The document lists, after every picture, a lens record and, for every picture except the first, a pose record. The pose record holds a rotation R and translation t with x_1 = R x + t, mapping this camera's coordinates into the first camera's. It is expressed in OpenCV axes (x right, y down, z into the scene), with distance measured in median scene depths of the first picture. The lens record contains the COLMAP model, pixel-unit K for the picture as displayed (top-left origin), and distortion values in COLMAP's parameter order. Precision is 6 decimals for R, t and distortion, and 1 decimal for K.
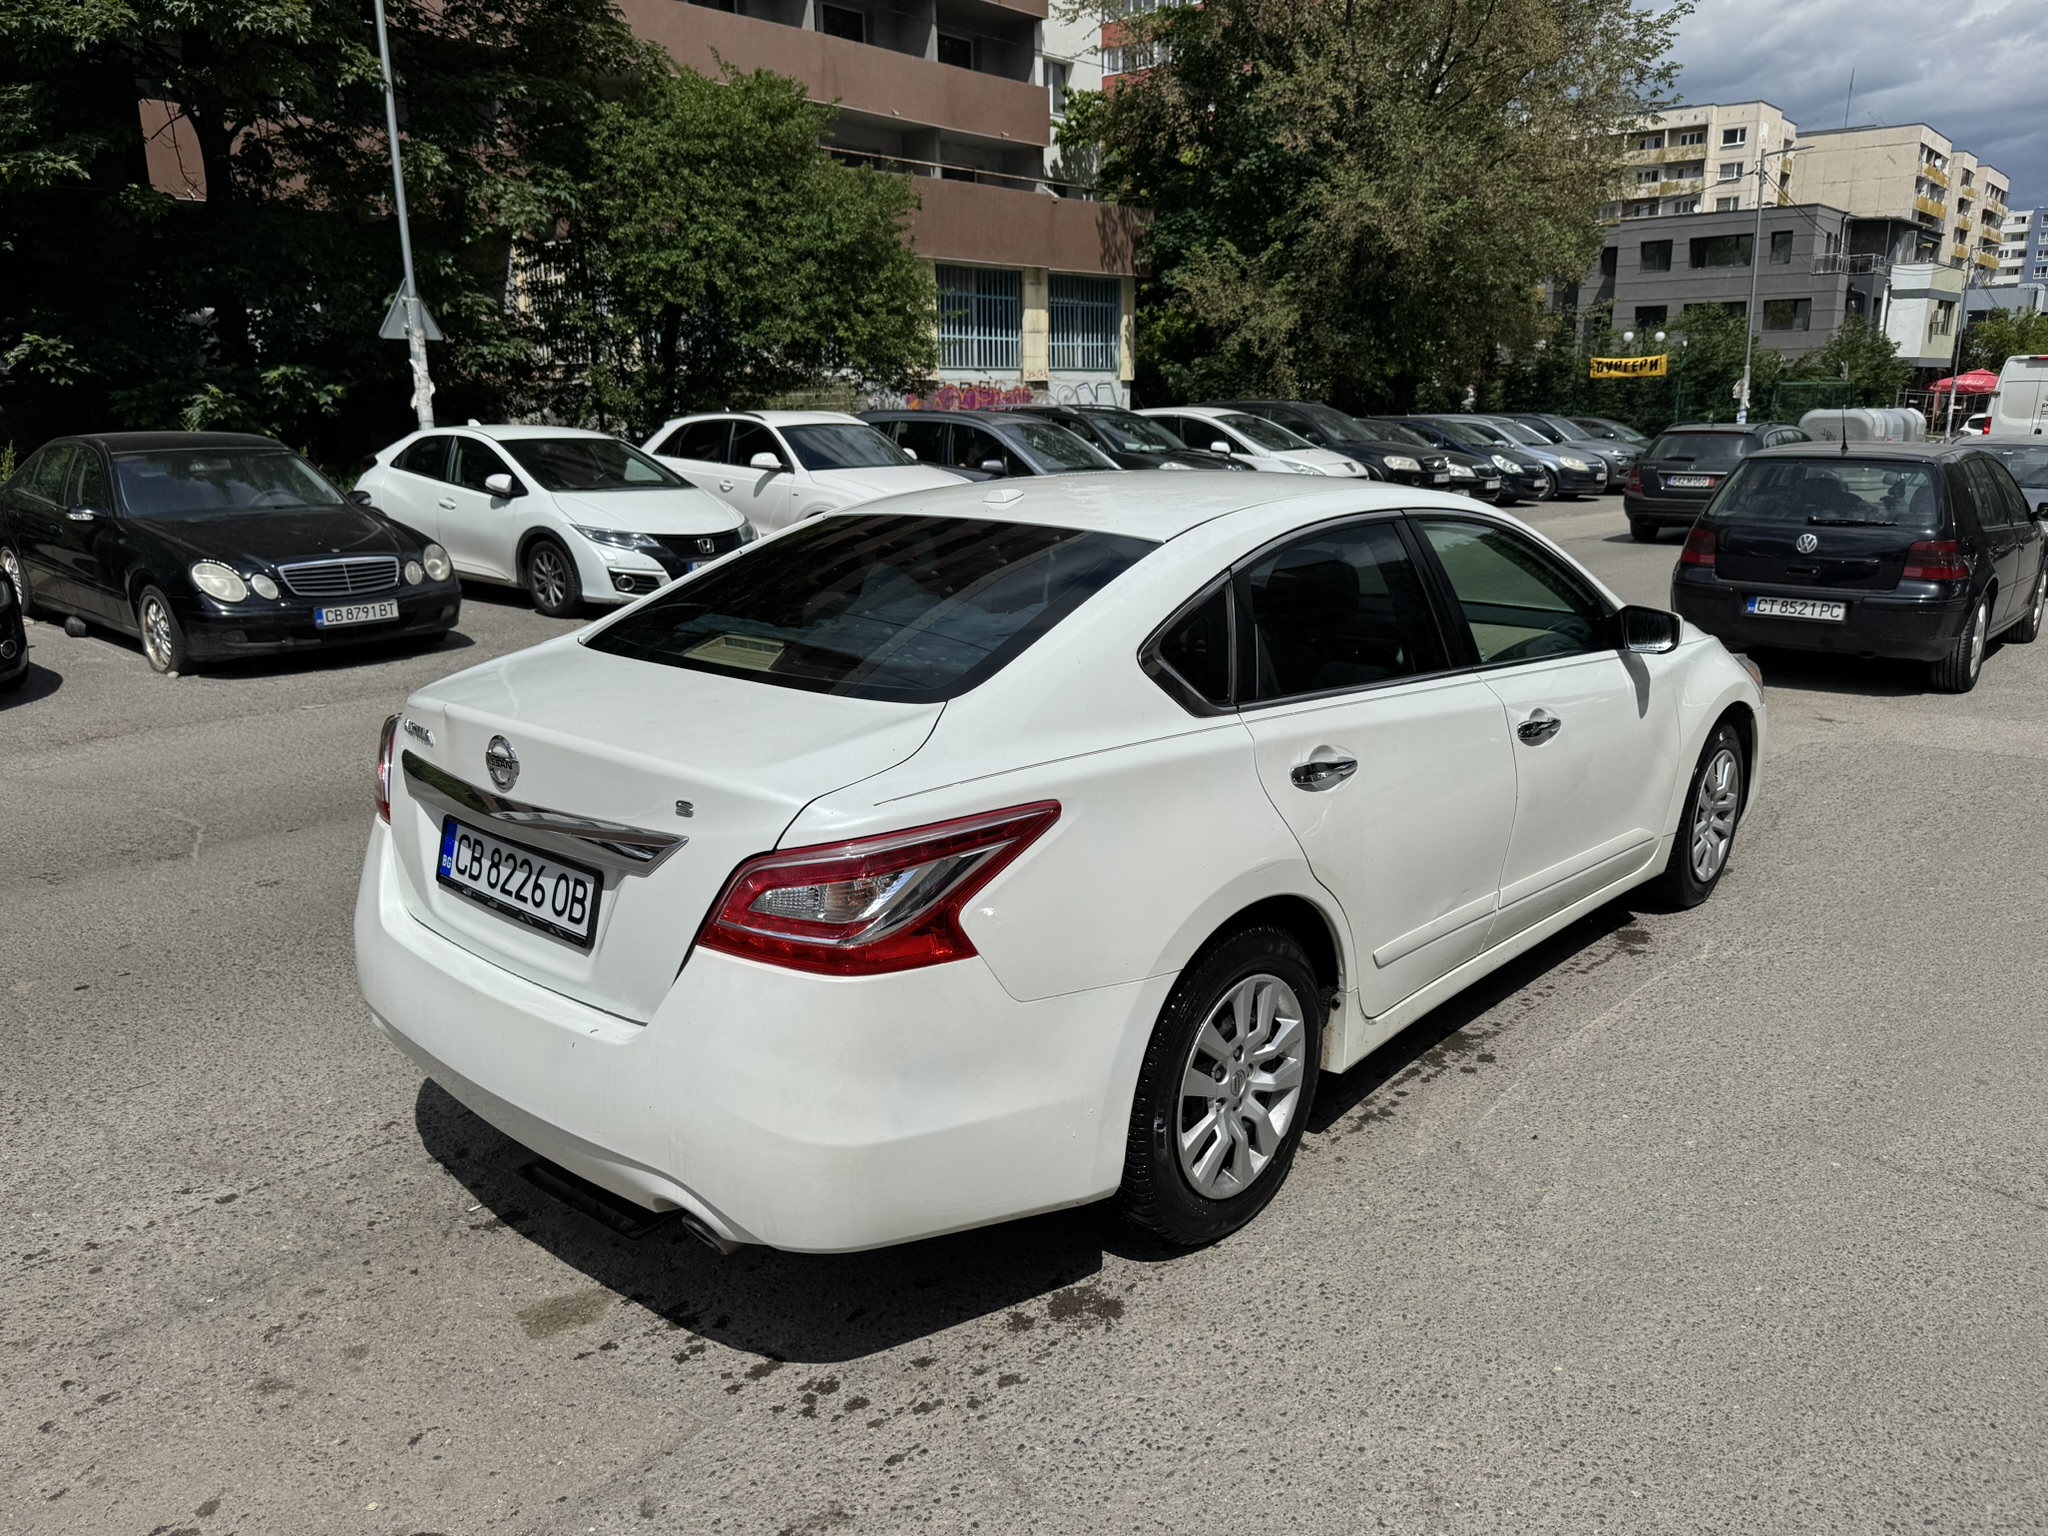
lens RADIAL K [[1431.6, 0, 1030.6], [0, 1431.6, 773.6], [0, 0, 1]] dist [0.008290, -0.019300]
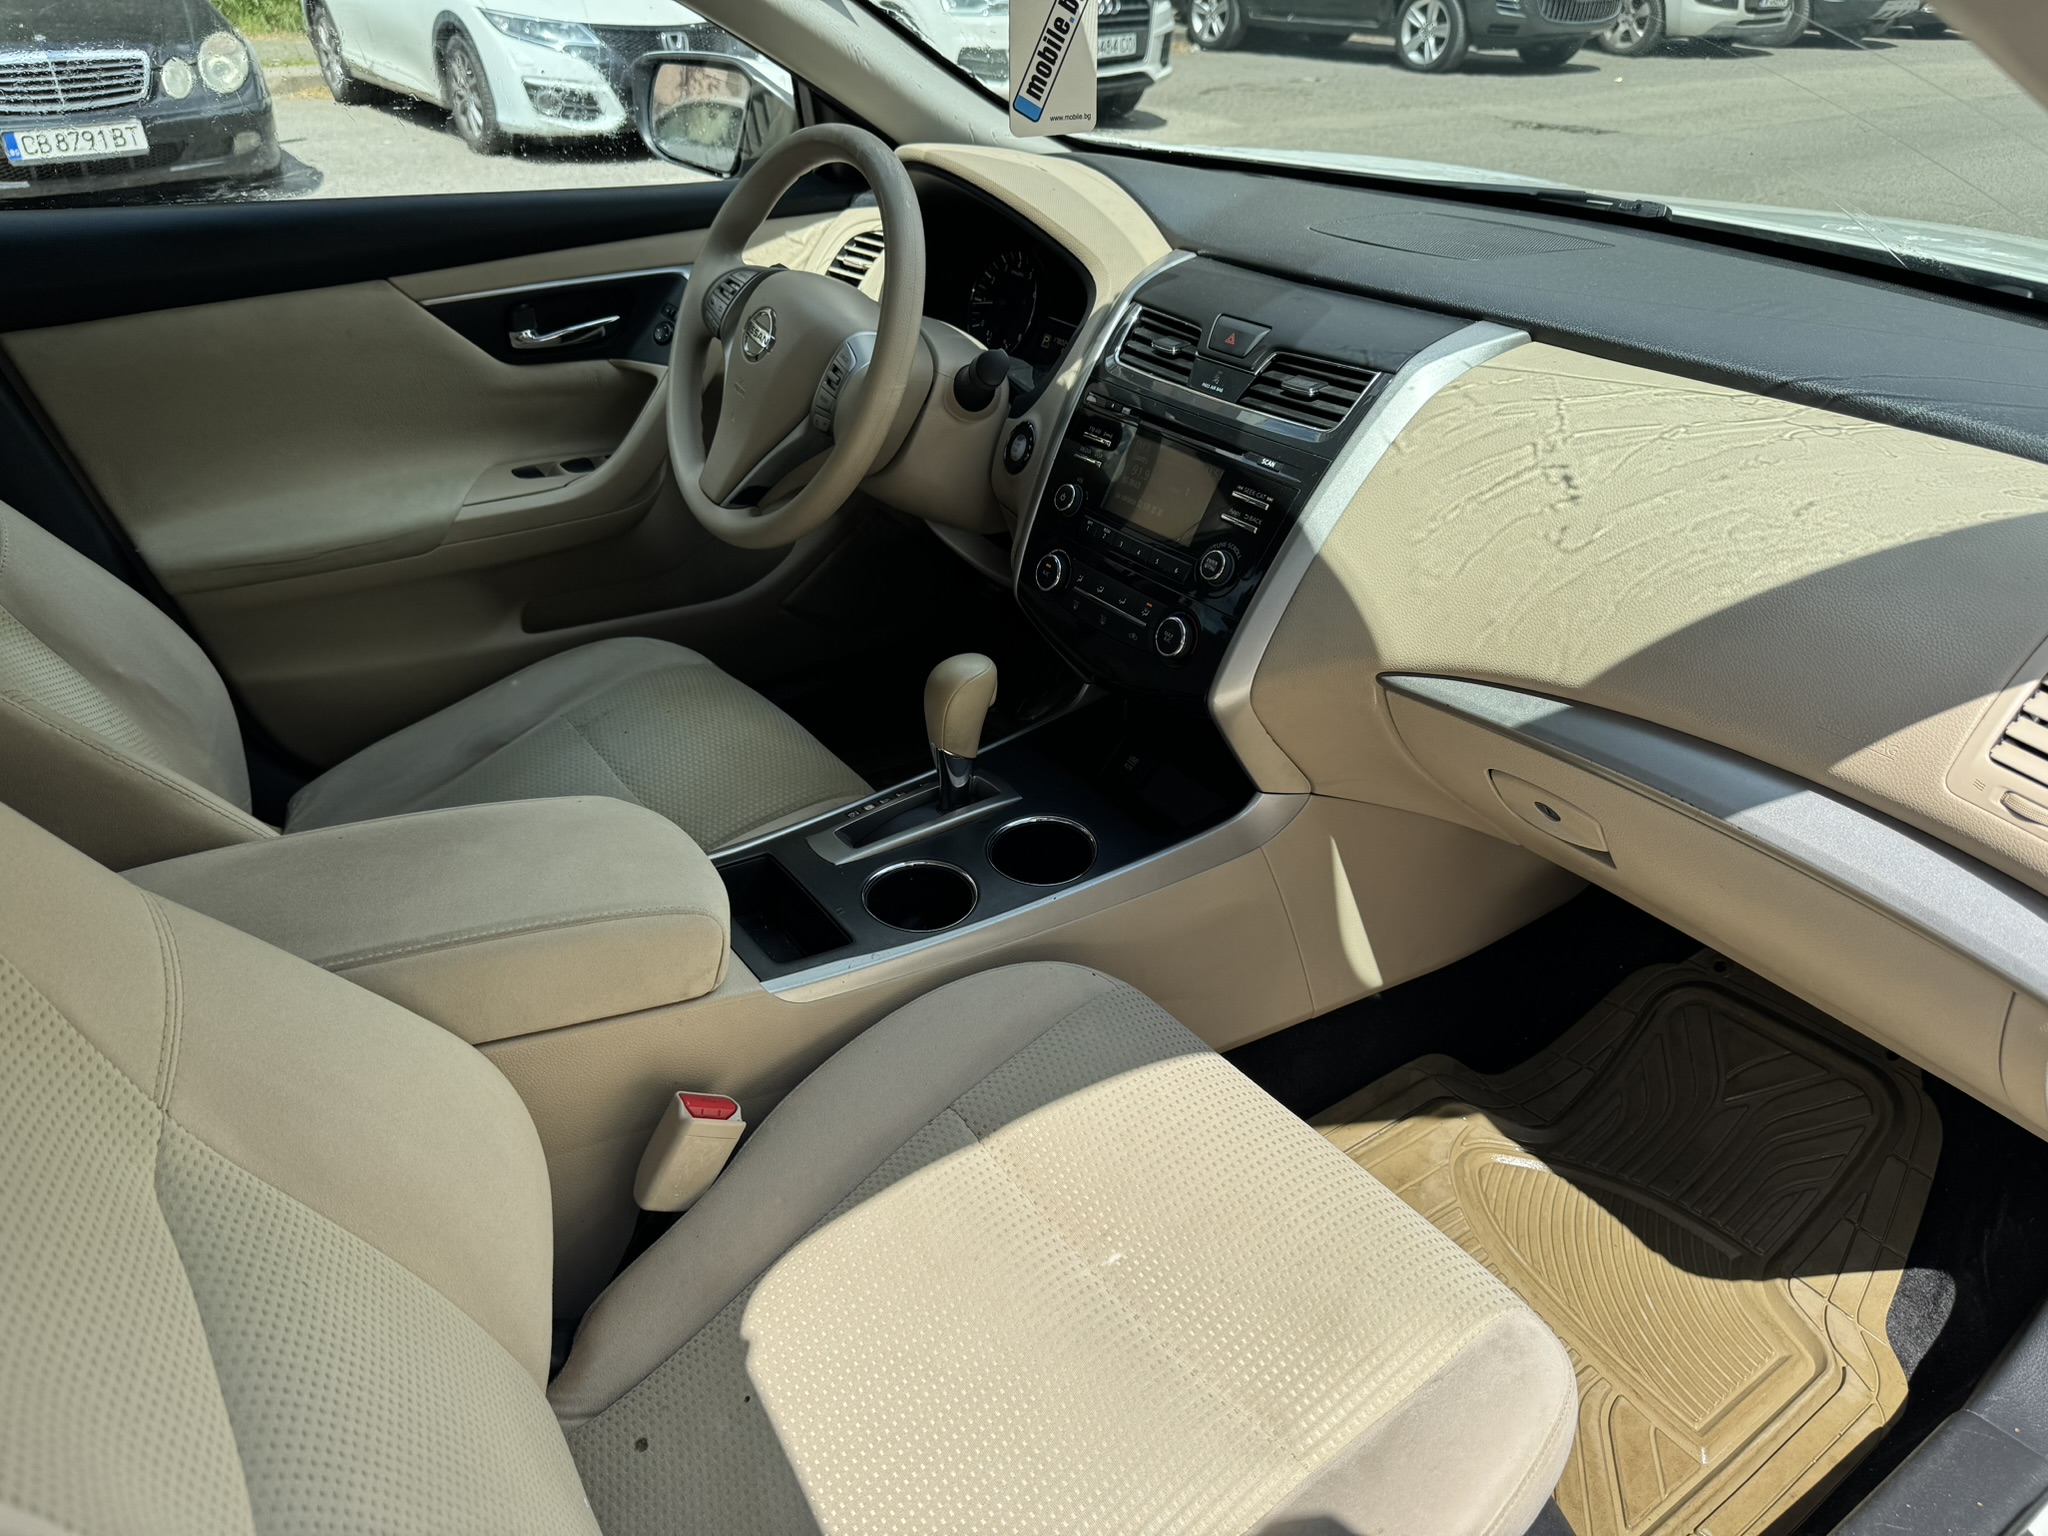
lens RADIAL K [[1431.6, 0, 1030.6], [0, 1431.6, 773.6], [0, 0, 1]] dist [0.008290, -0.019300]
pose [[0.973985, 0.118909, -0.192907, 0.103815], [-0.057460, 0.953040, 0.297343, -0.044982], [0.219204, -0.278523, 0.935080, 0.324957]]
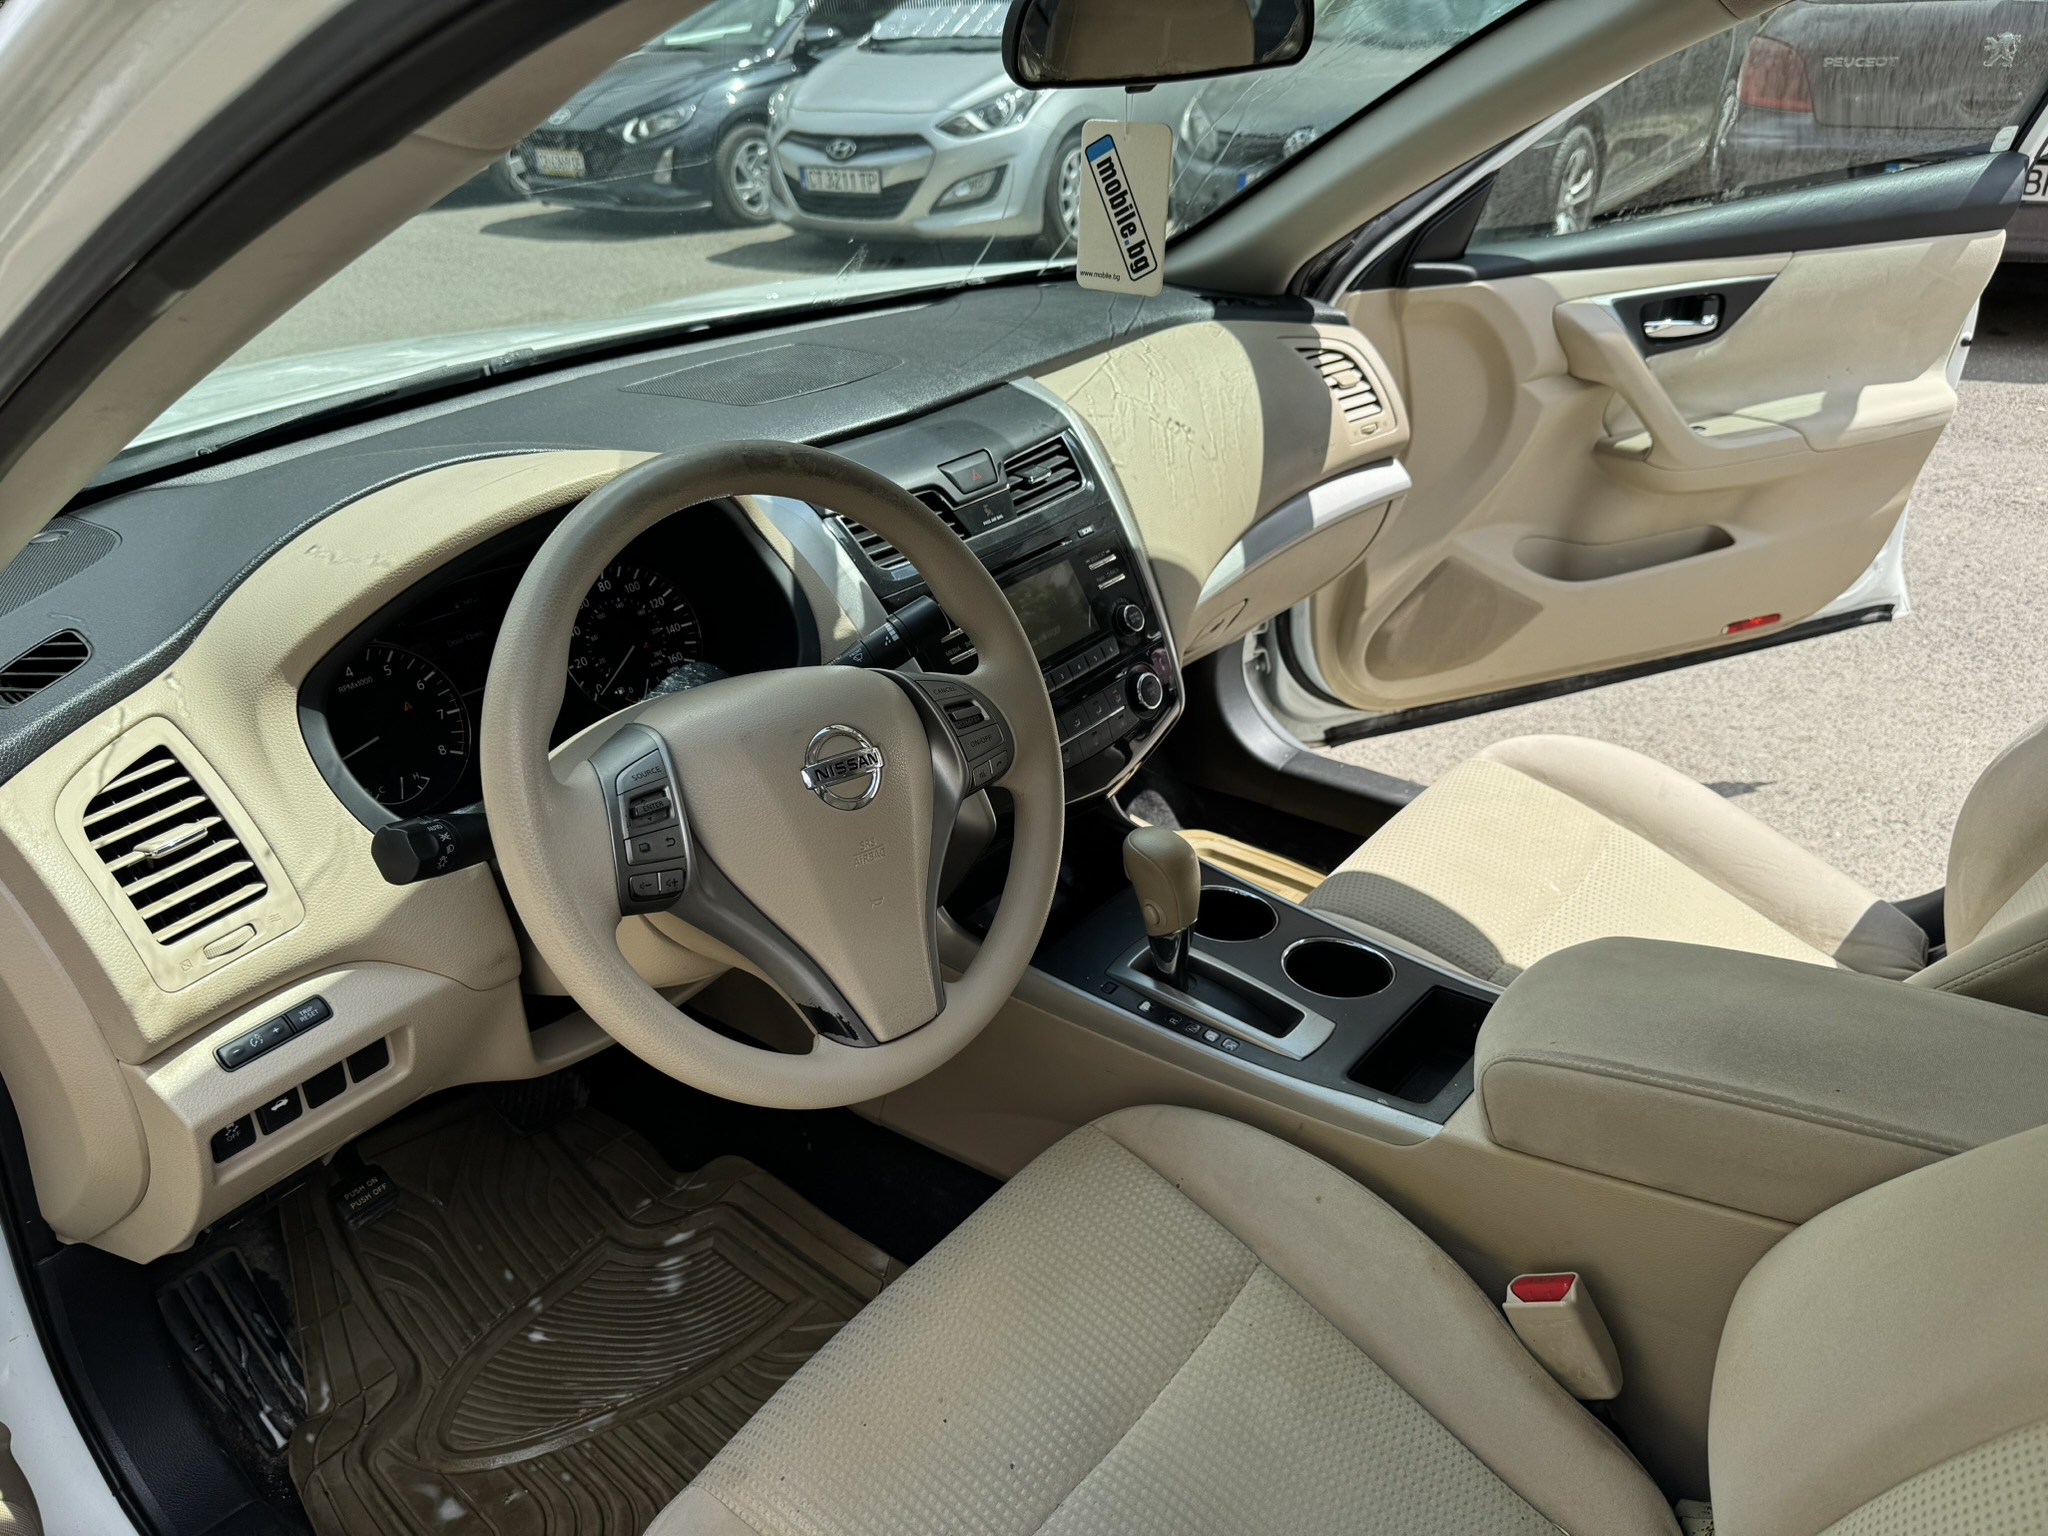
lens RADIAL K [[1431.6, 0, 1030.6], [0, 1431.6, 773.6], [0, 0, 1]] dist [0.008290, -0.019300]
pose [[-0.045239, -0.463695, 0.884839, -0.009445], [0.272658, 0.846384, 0.457483, -0.073362], [-0.961047, 0.261954, 0.088141, 0.425901]]
